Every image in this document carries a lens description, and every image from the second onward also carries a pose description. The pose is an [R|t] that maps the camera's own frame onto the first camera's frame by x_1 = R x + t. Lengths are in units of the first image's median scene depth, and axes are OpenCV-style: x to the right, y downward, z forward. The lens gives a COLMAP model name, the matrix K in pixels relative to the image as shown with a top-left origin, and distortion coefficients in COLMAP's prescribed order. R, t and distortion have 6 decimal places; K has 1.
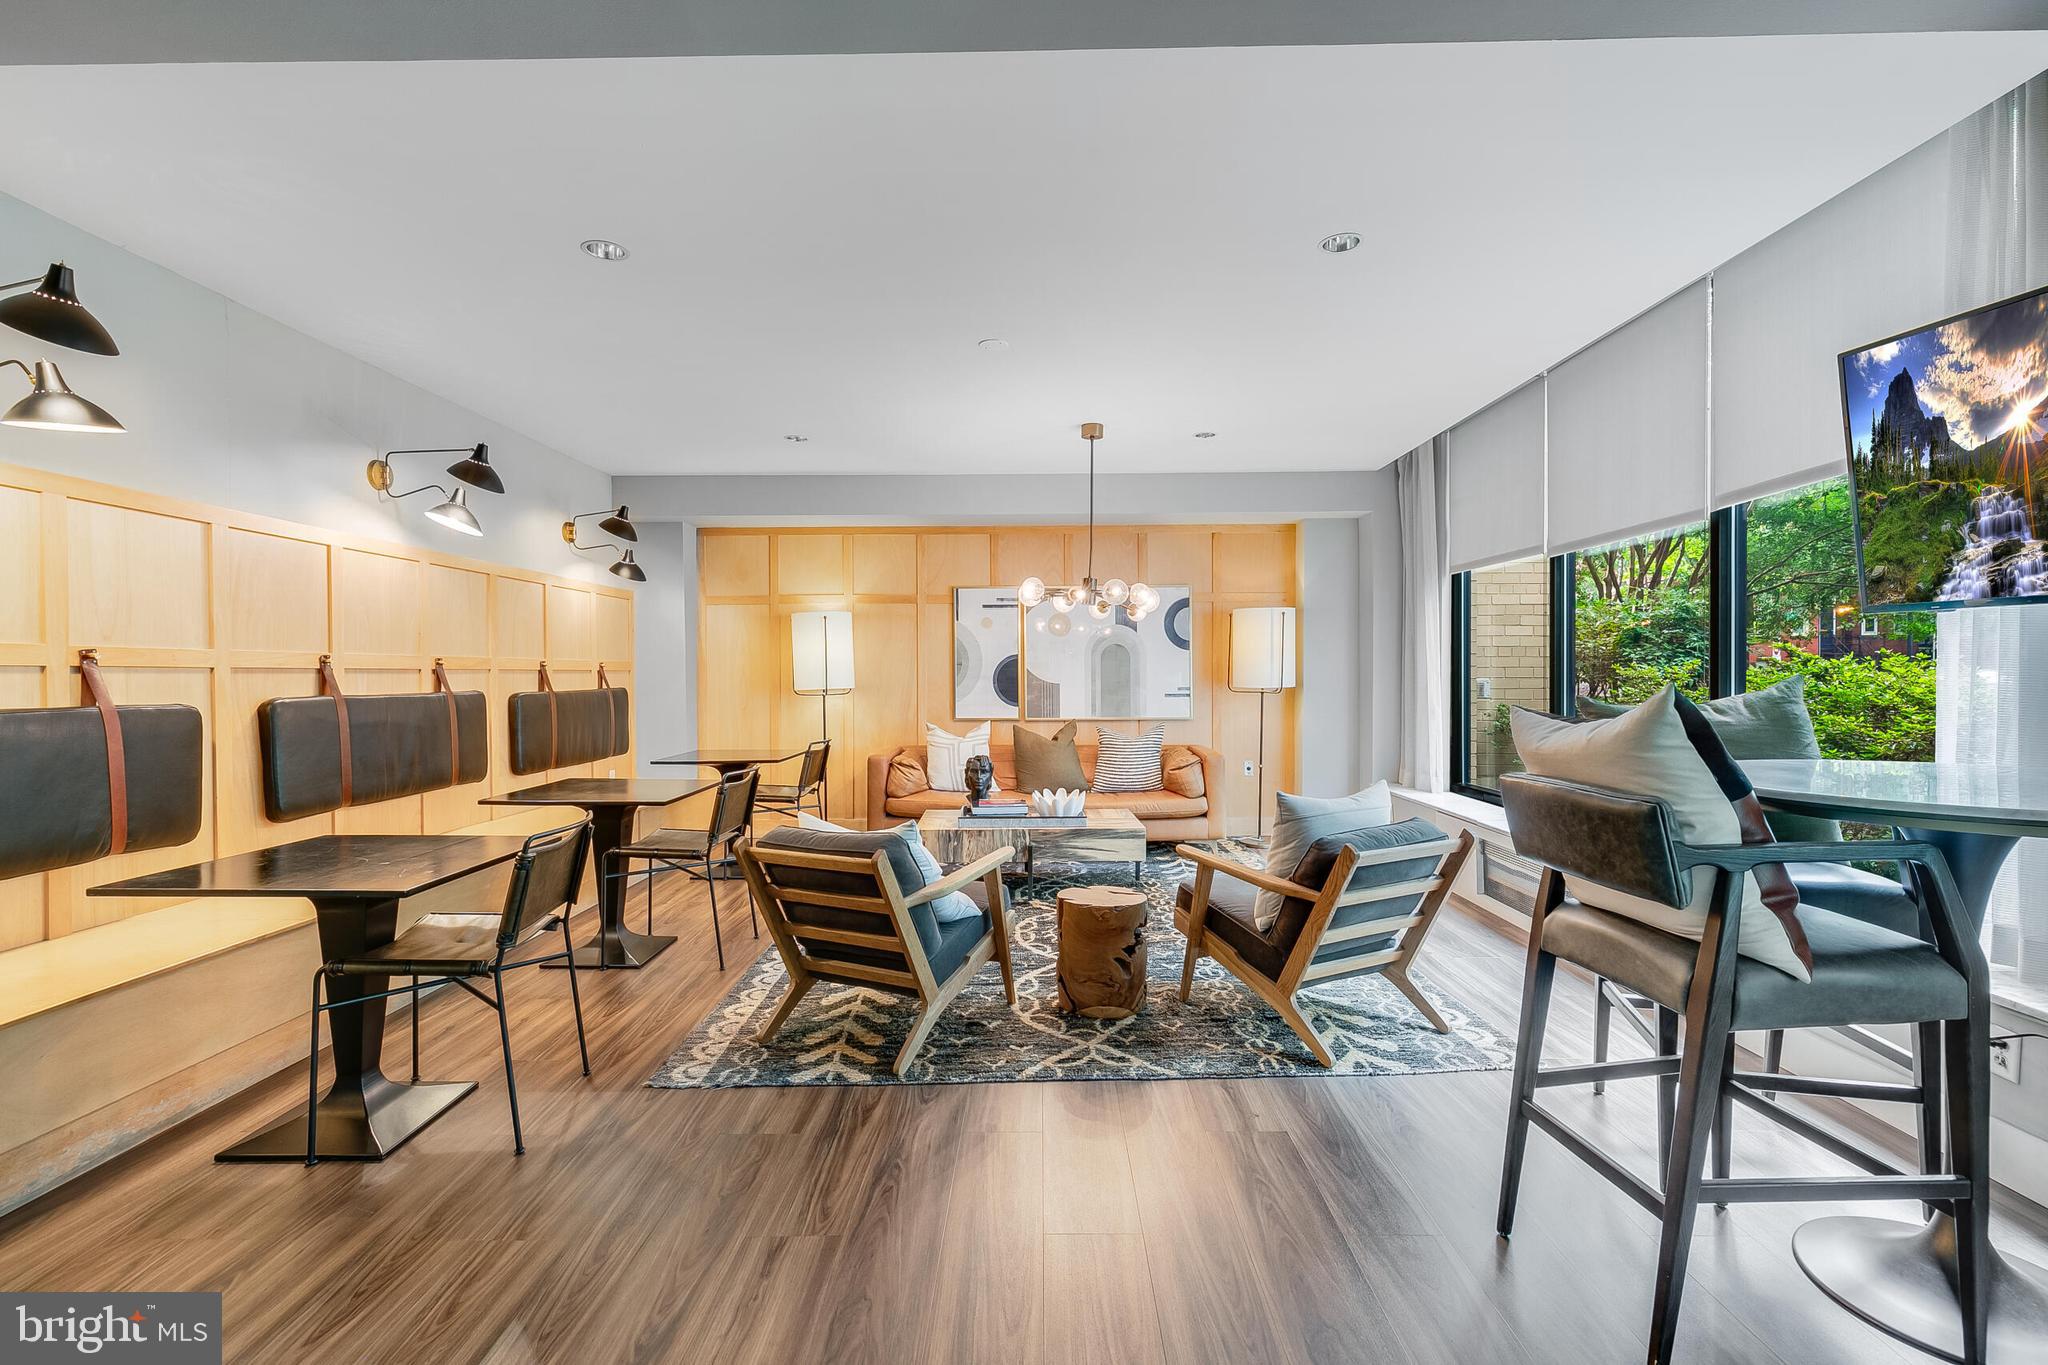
lens RADIAL K [[911.9, 0, 1024.0], [0, 911.9, 682.5], [0, 0, 1]] dist [0.001551, -0.000072]
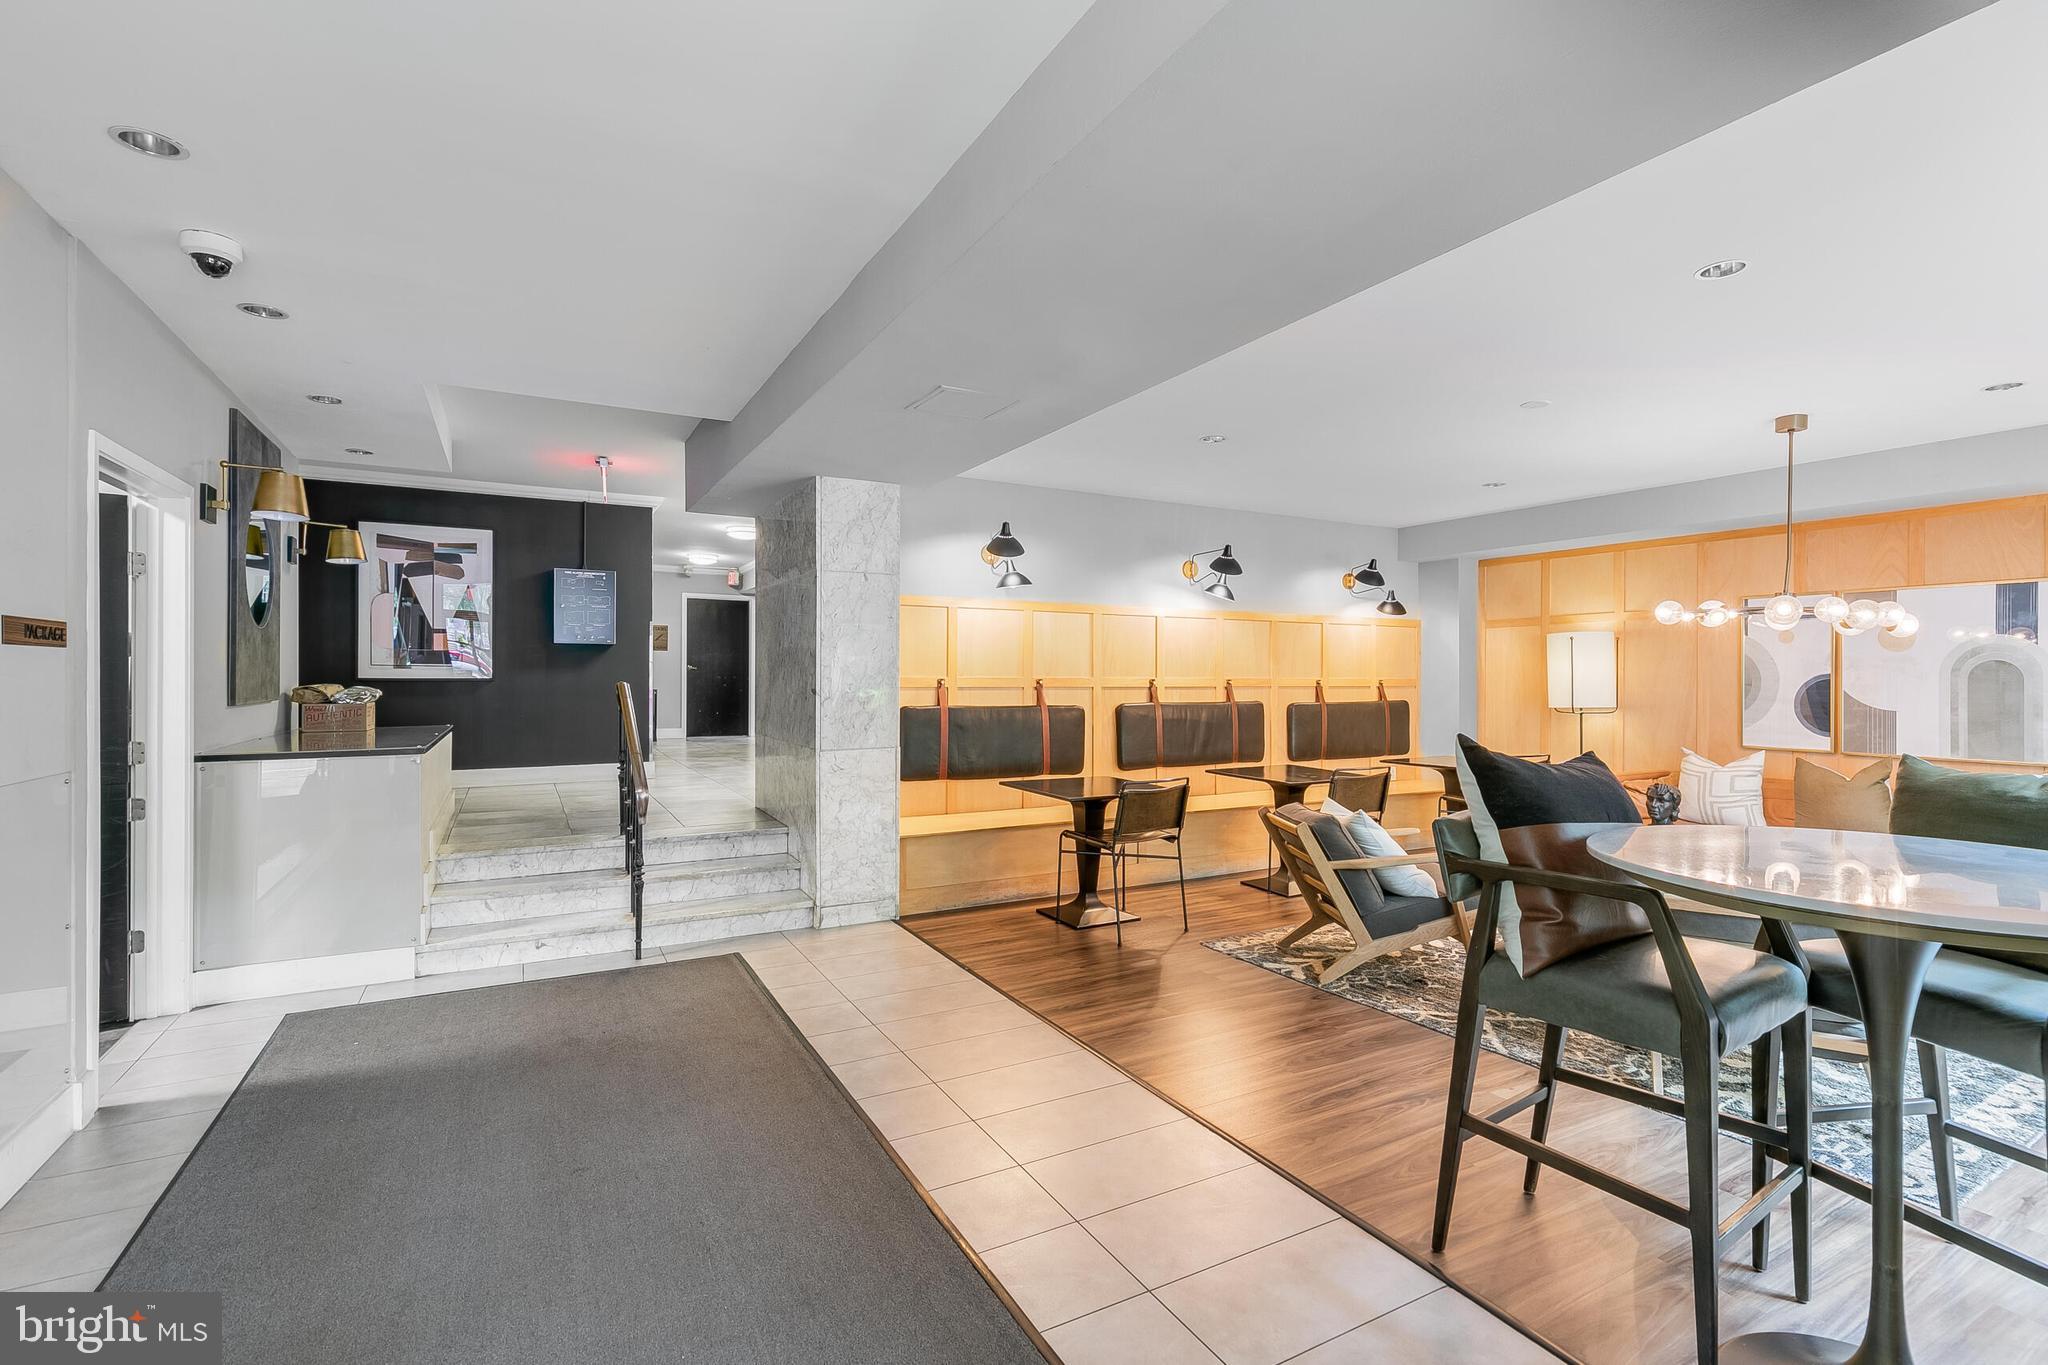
lens RADIAL K [[924.7, 0, 1022.5], [0, 924.7, 678.3], [0, 0, 1]] dist [0.011379, -0.004005]
pose [[0.494496, 0.008585, -0.869138, 0.645418], [-0.014926, 0.999888, 0.001385, -0.030212], [0.869052, 0.012288, 0.494568, -0.095168]]
